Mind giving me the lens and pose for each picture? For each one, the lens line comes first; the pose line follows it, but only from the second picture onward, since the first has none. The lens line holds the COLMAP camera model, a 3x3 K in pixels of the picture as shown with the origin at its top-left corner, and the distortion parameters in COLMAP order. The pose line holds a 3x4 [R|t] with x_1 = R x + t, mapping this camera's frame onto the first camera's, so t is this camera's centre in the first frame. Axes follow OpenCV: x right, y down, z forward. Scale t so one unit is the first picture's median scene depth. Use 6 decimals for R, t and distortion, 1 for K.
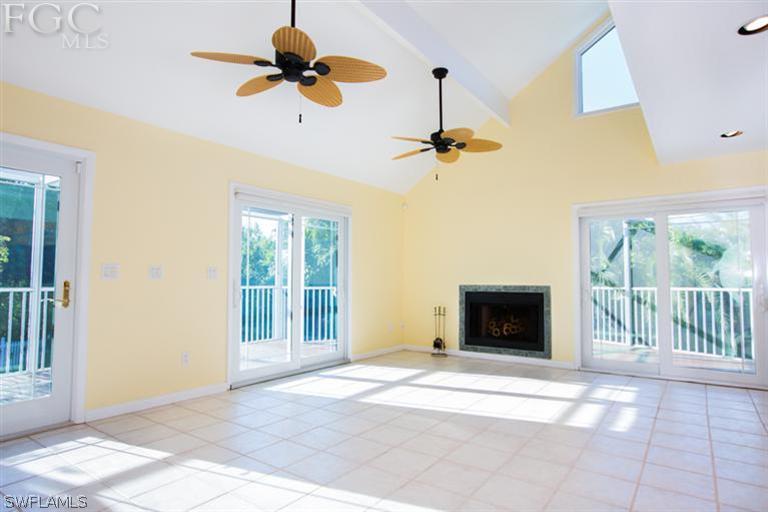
lens RADIAL K [[450.4, 0, 384.0], [0, 450.4, 256.0], [0, 0, 1]] dist [-0.000124, -0.000126]
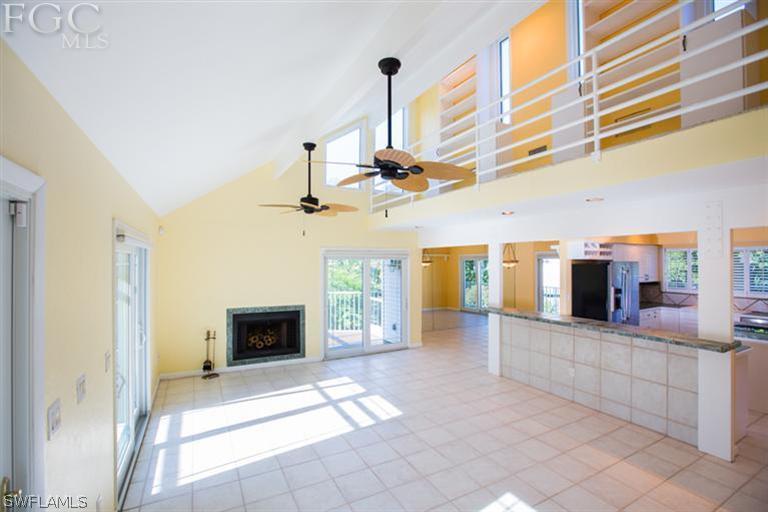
lens RADIAL K [[348.8, 0, 384.0], [0, 348.8, 256.0], [0, 0, 1]] dist [-0.032032, 0.000076]
pose [[0.454596, 0.016619, 0.890543, -0.446607], [-0.048011, 0.998830, 0.005868, -0.095357], [-0.889403, -0.045423, 0.454862, 0.282239]]
